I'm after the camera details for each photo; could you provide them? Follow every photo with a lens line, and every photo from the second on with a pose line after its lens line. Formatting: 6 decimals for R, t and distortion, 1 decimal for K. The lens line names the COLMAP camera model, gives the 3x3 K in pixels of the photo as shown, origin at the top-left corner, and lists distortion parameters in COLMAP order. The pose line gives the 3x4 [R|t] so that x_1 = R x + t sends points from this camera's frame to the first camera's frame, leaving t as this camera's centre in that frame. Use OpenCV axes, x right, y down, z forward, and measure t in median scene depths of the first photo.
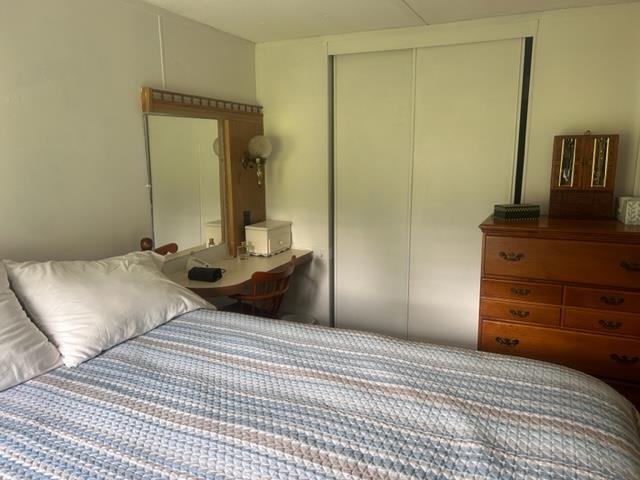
lens RADIAL K [[479.1, 0, 322.5], [0, 479.1, 241.8], [0, 0, 1]] dist [0.060238, -0.080336]
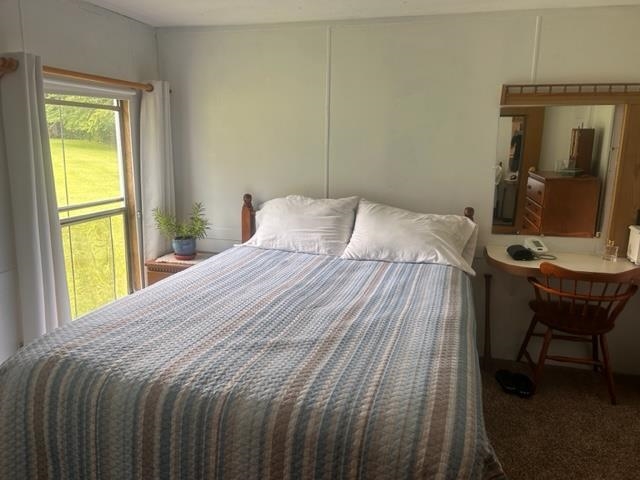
lens RADIAL K [[479.1, 0, 322.5], [0, 479.1, 241.8], [0, 0, 1]] dist [0.060238, -0.080336]
pose [[0.161743, 0.211034, -0.964004, 1.063513], [-0.193371, 0.964707, 0.178743, -0.094950], [0.967702, 0.157500, 0.196842, 0.521476]]
